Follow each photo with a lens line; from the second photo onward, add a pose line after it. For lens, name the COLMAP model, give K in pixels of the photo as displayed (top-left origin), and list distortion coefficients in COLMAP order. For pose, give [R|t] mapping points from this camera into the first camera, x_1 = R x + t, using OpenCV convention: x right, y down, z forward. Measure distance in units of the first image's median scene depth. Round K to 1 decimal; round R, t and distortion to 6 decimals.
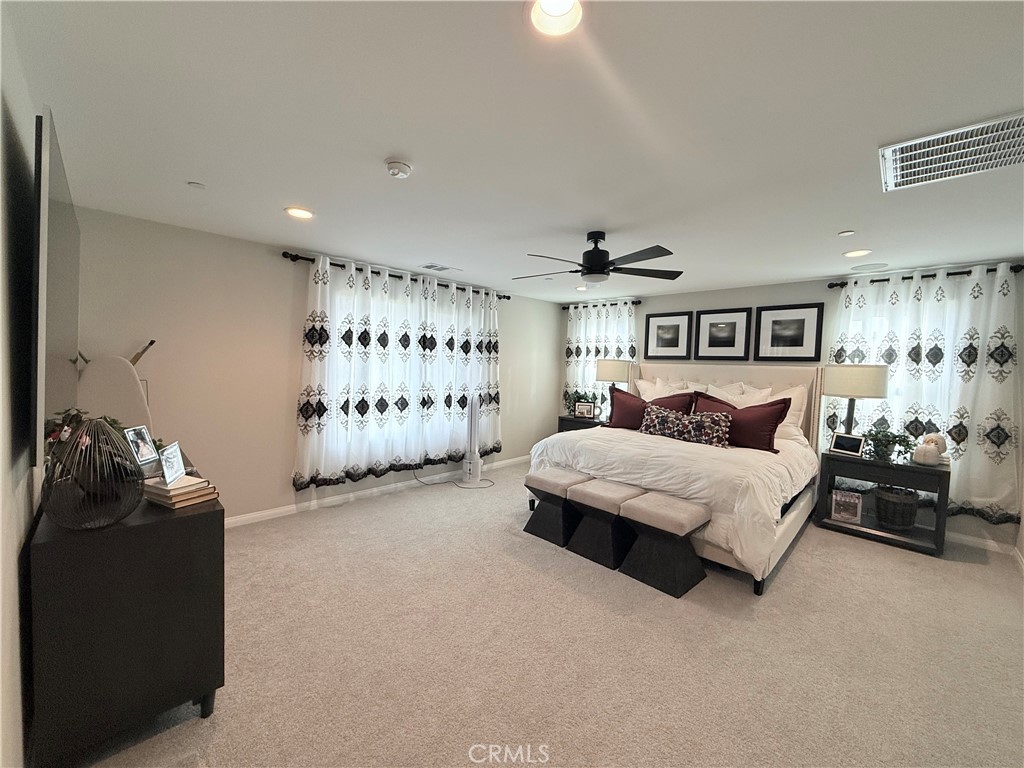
lens RADIAL K [[407.2, 0, 509.0], [0, 407.2, 385.0], [0, 0, 1]] dist [-0.000525, -0.000408]
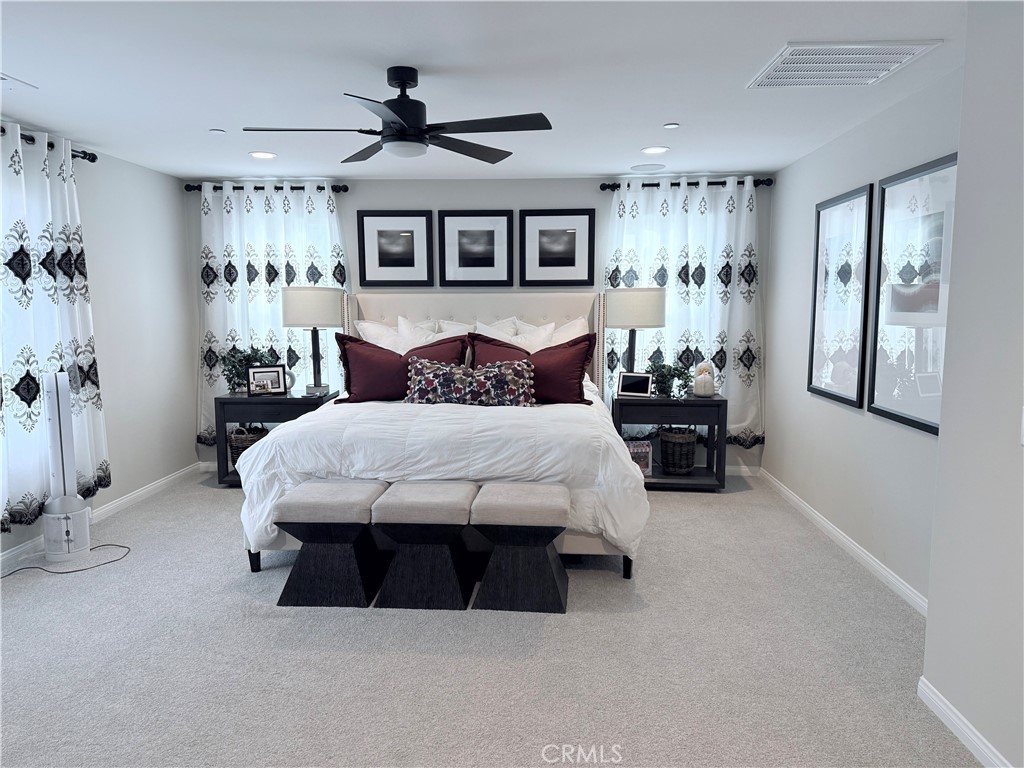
lens RADIAL K [[715.1, 0, 505.2], [0, 715.1, 386.0], [0, 0, 1]] dist [0.083325, -0.094927]
pose [[0.748362, -0.108842, 0.654299, -0.348220], [0.060534, 0.993535, 0.096037, -0.008846], [-0.660523, -0.032263, 0.750113, 0.083088]]
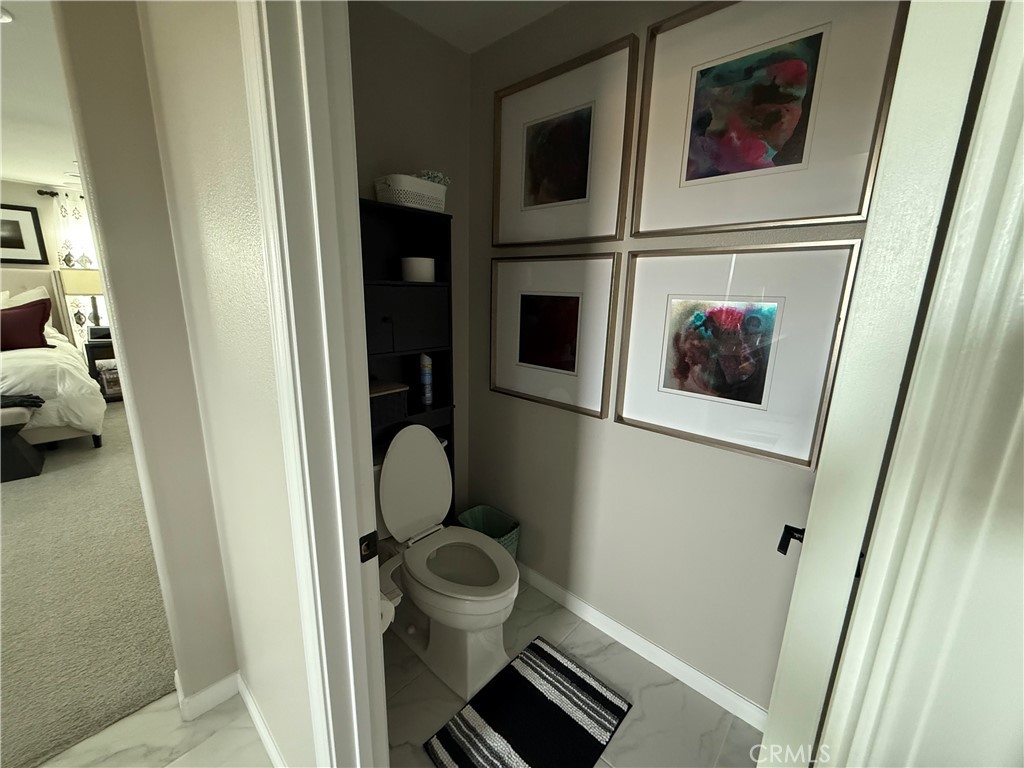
lens RADIAL K [[407.2, 0, 510.4], [0, 407.2, 384.9], [0, 0, 1]] dist [-0.000525, -0.000408]
pose [[-0.042057, -0.255807, 0.965813, -0.517905], [0.026288, 0.966050, 0.257015, 0.008361], [-0.998769, 0.036199, -0.033904, -0.234086]]
